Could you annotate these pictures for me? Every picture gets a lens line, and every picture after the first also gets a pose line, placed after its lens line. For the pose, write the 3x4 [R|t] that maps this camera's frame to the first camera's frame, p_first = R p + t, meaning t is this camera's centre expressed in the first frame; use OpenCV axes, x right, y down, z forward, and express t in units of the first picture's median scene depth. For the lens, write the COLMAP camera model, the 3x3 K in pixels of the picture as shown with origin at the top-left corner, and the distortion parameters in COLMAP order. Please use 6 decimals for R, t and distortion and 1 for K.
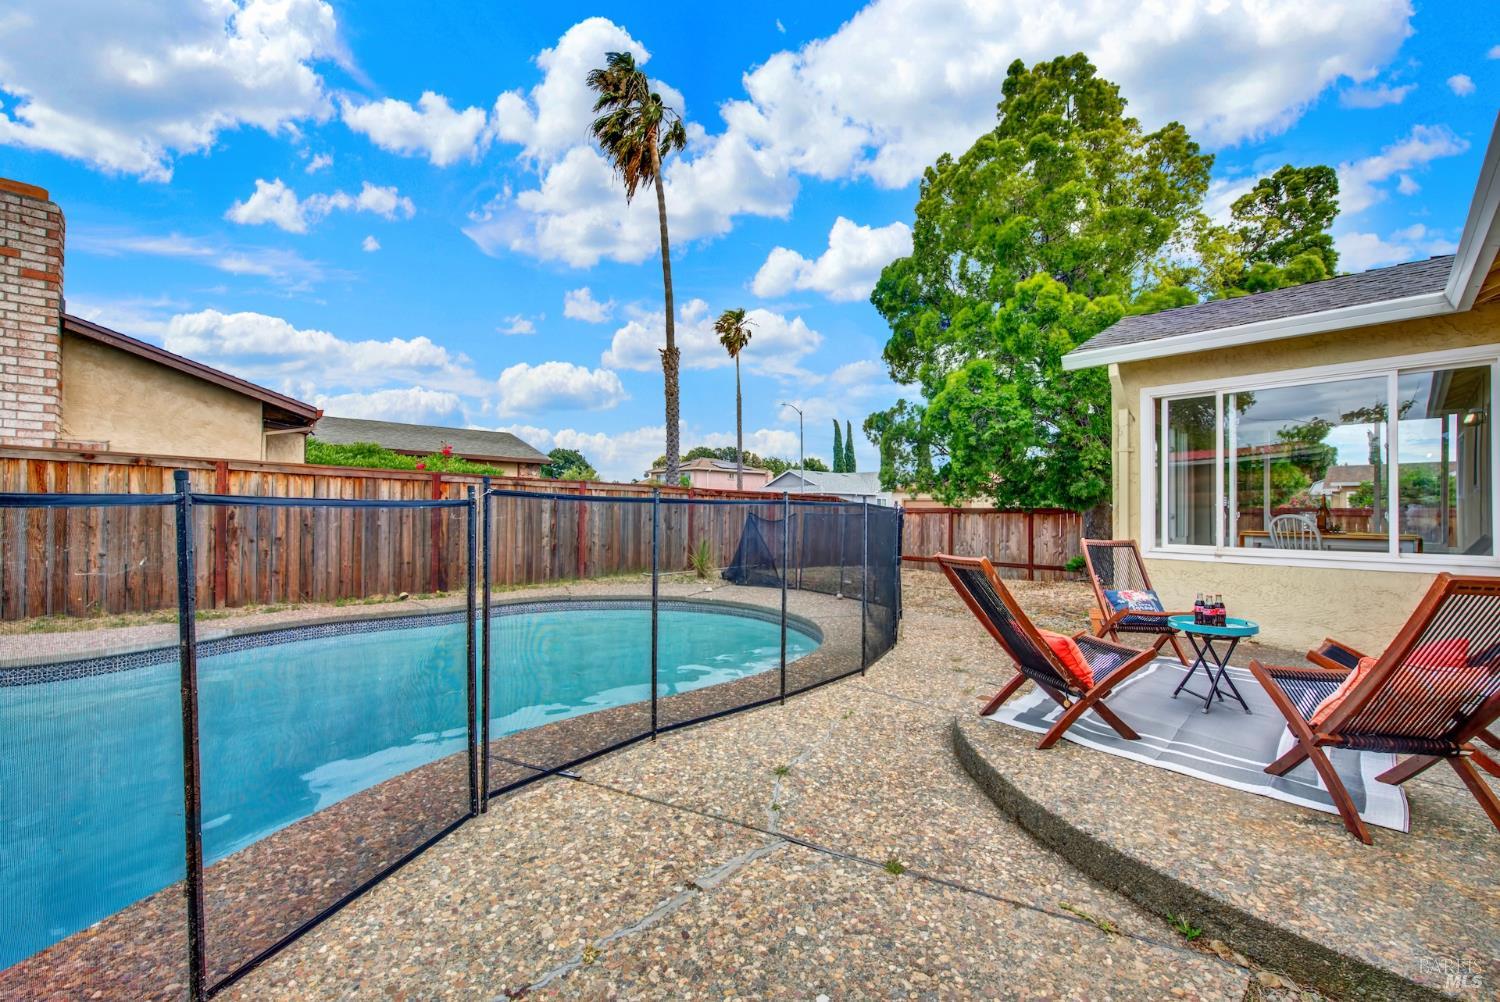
lens RADIAL K [[593.5, 0, 745.9], [0, 593.5, 506.3], [0, 0, 1]] dist [0.009868, -0.004380]
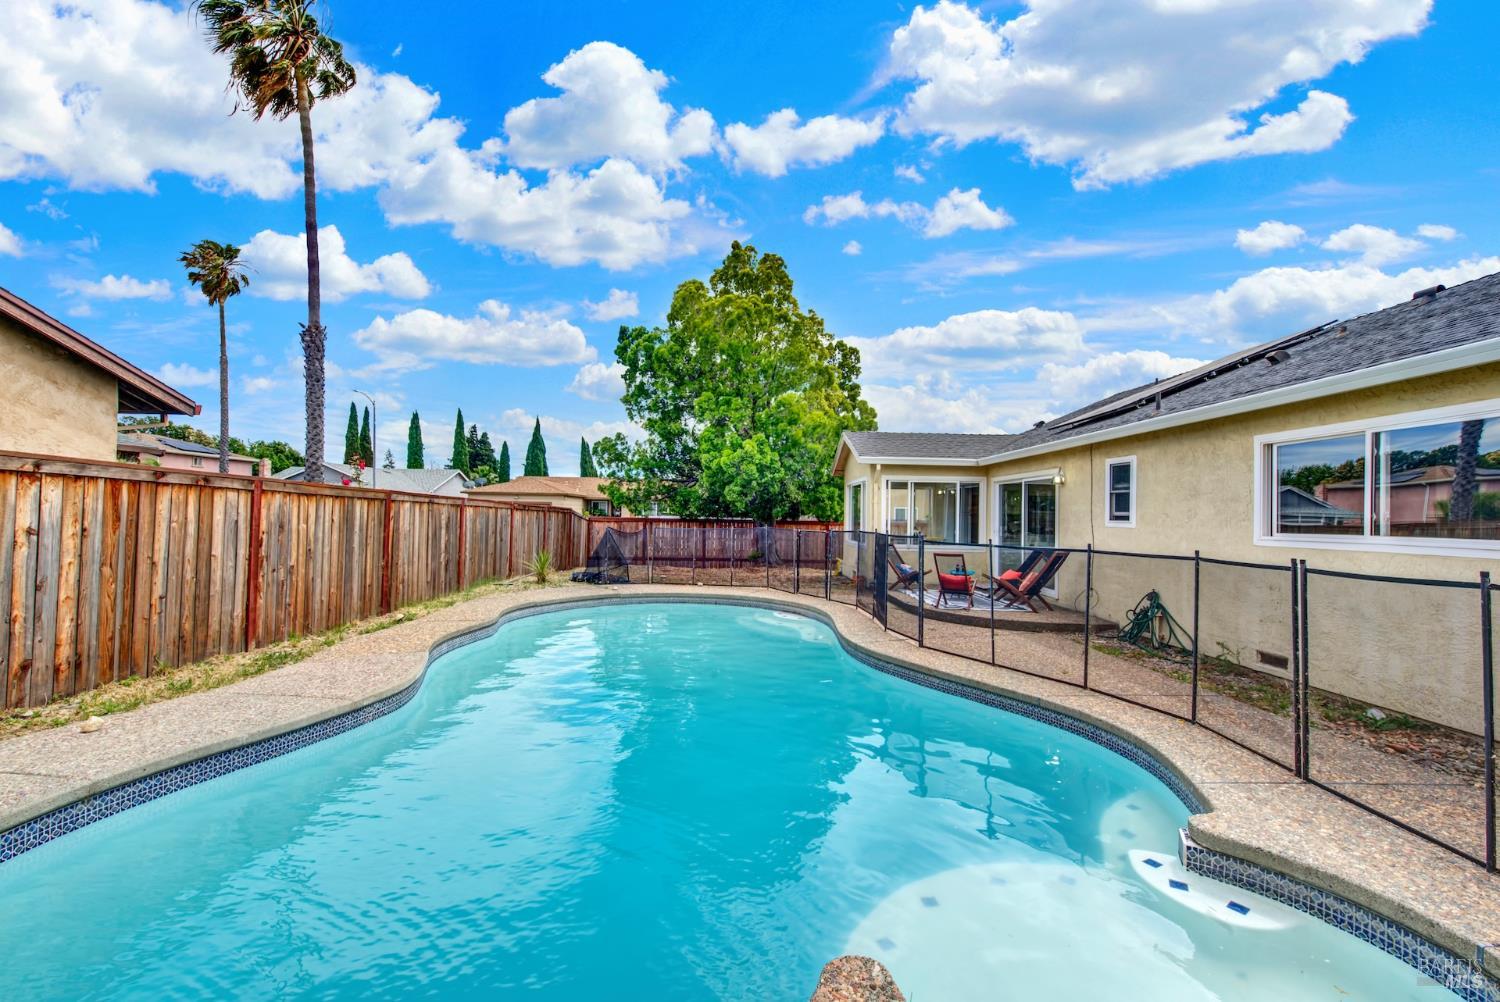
lens RADIAL K [[605.8, 0, 749.7], [0, 605.8, 508.6], [0, 0, 1]] dist [0.000161, -0.000077]
pose [[0.663586, 0.012118, 0.748002, -1.518246], [-0.018659, 0.999826, 0.000356, -0.068087], [-0.747868, -0.014194, 0.663696, -0.166731]]
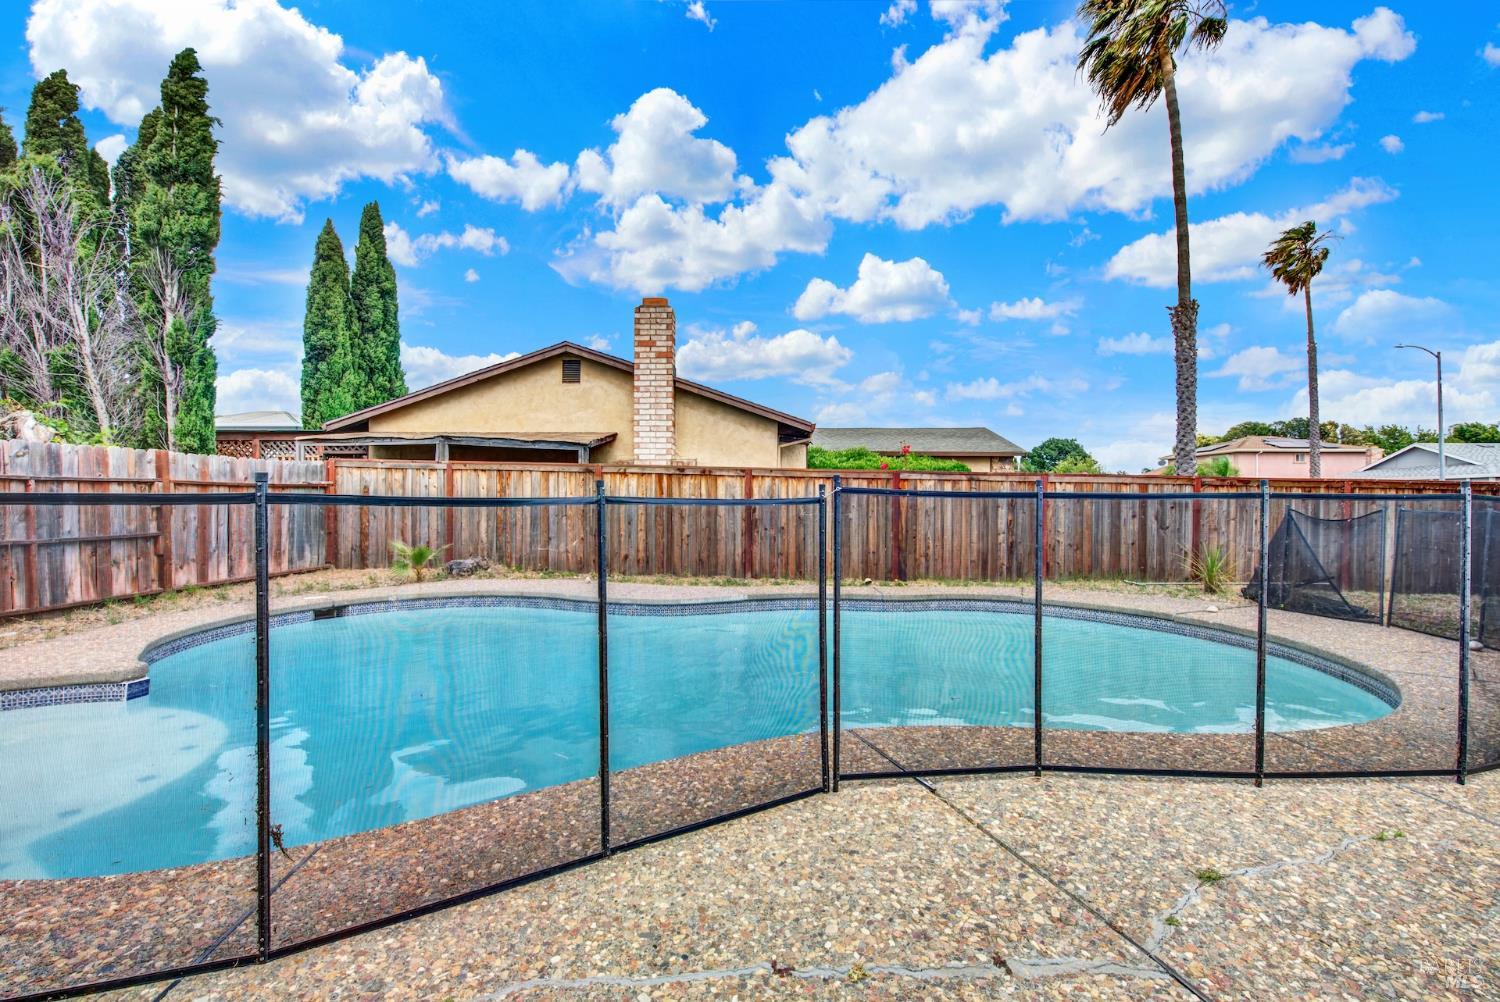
lens RADIAL K [[593.5, 0, 745.9], [0, 593.5, 506.3], [0, 0, 1]] dist [0.009868, -0.004380]
pose [[0.717032, 0.000225, -0.697040, 0.070515], [0.005868, 0.999963, 0.006359, -0.001144], [0.697015, -0.008649, 0.717004, 0.049895]]
